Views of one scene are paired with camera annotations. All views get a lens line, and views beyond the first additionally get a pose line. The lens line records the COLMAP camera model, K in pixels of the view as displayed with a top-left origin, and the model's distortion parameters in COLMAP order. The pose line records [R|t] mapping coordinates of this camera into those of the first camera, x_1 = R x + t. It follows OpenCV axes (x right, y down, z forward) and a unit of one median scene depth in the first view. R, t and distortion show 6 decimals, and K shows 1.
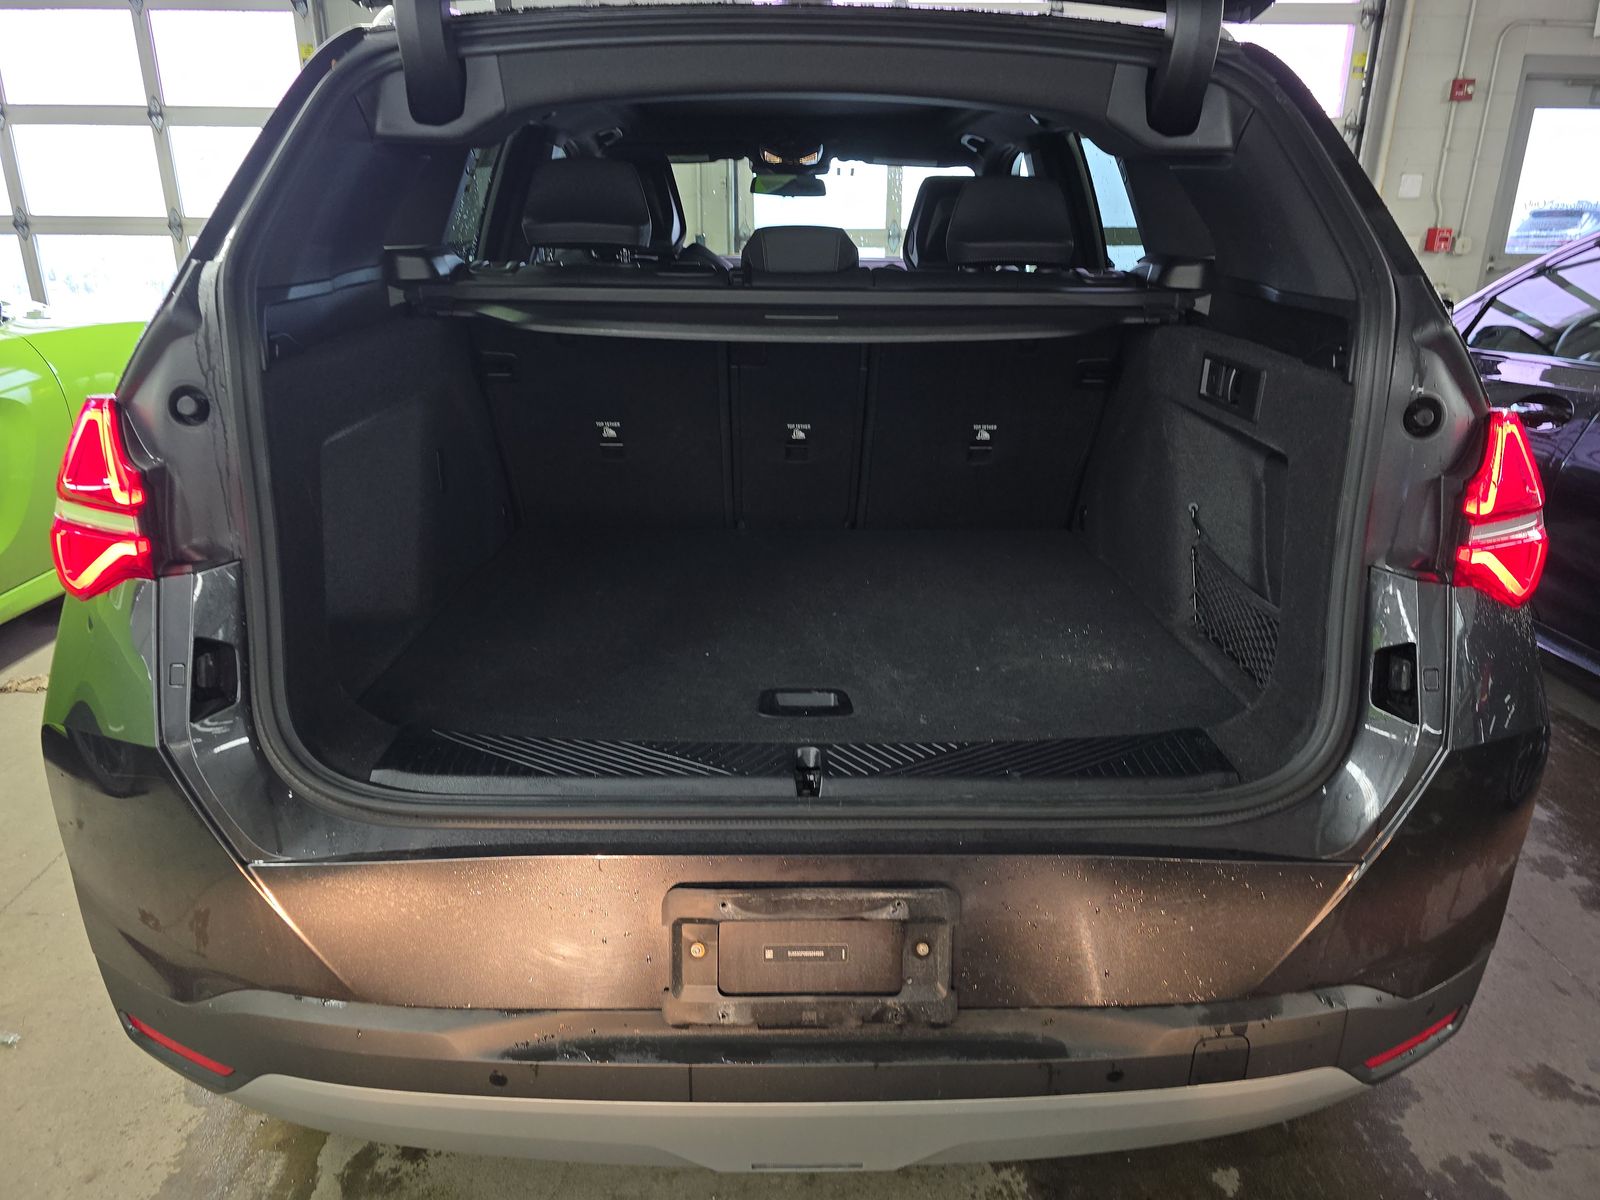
lens RADIAL K [[1077.7, 0, 803.2], [0, 1077.7, 560.5], [0, 0, 1]] dist [0.007598, 0.000583]
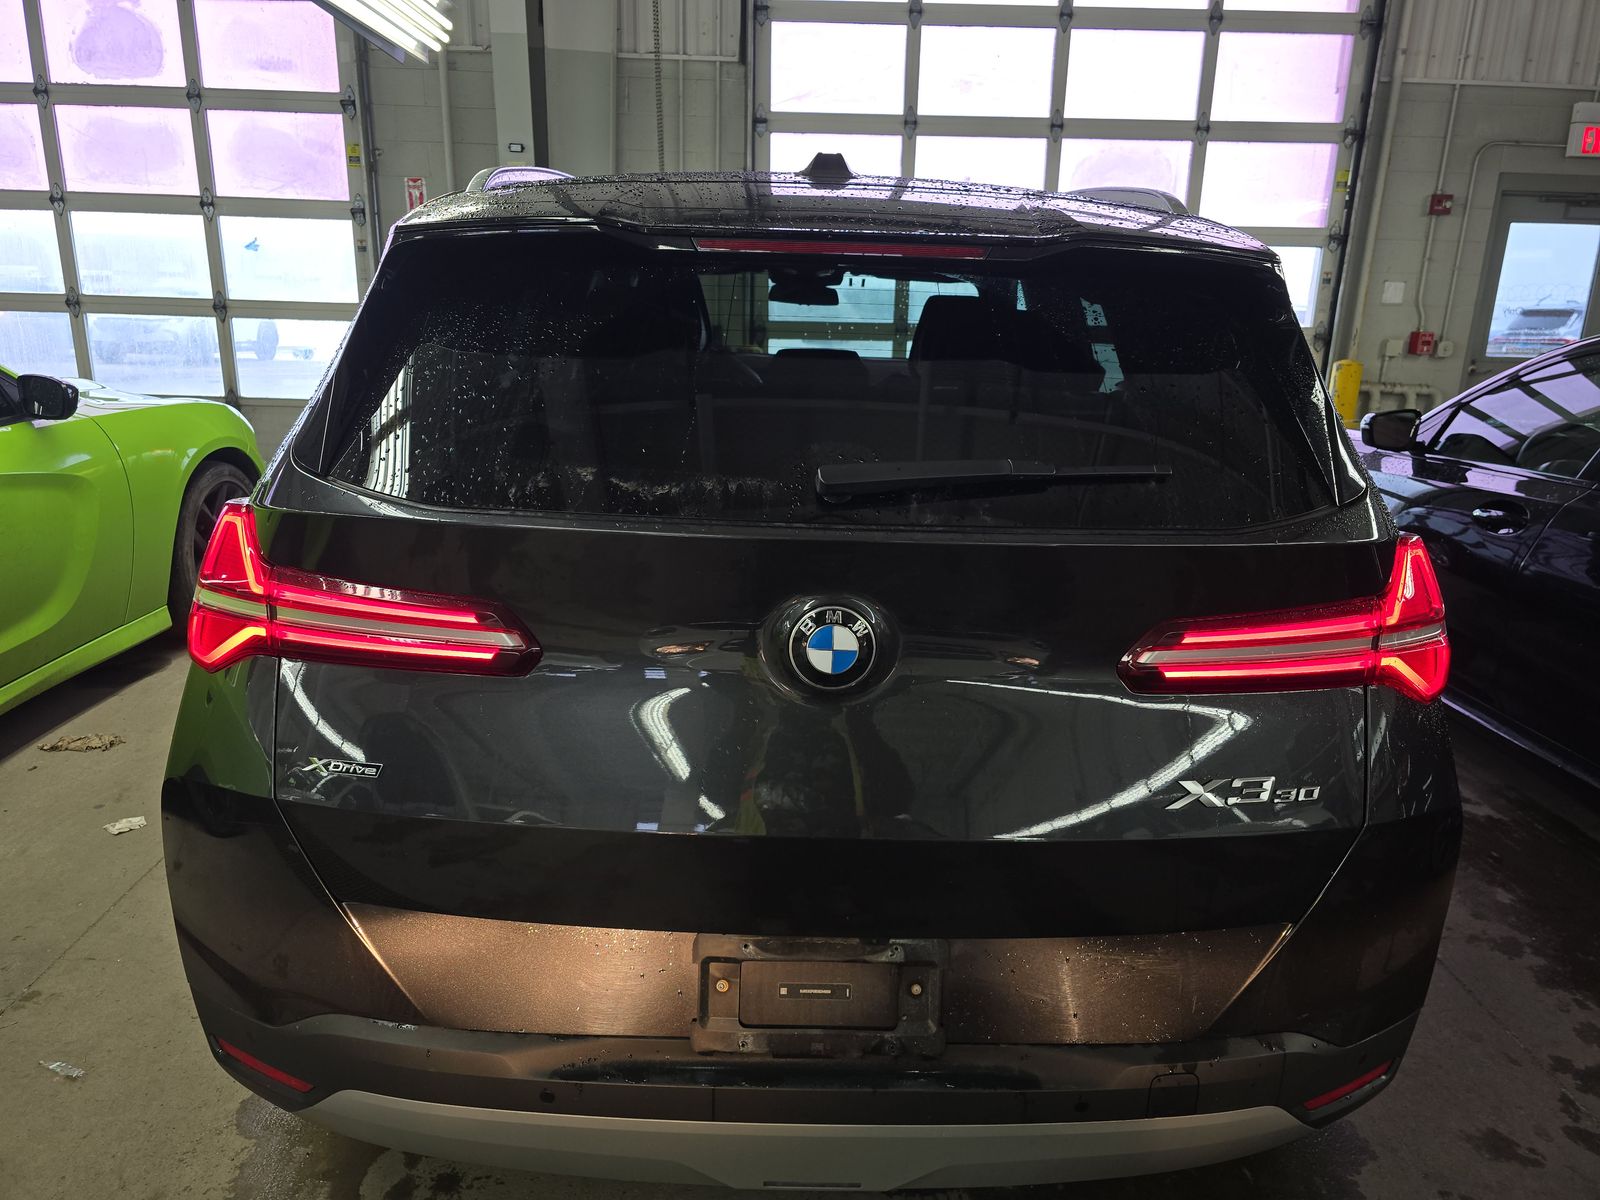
lens RADIAL K [[1077.7, 0, 803.2], [0, 1077.7, 560.5], [0, 0, 1]] dist [0.007598, 0.000583]
pose [[0.999785, 0.020368, -0.003815, -0.012961], [-0.020581, 0.997446, -0.068401, -0.014945], [0.002412, 0.068465, 0.997651, -0.157755]]
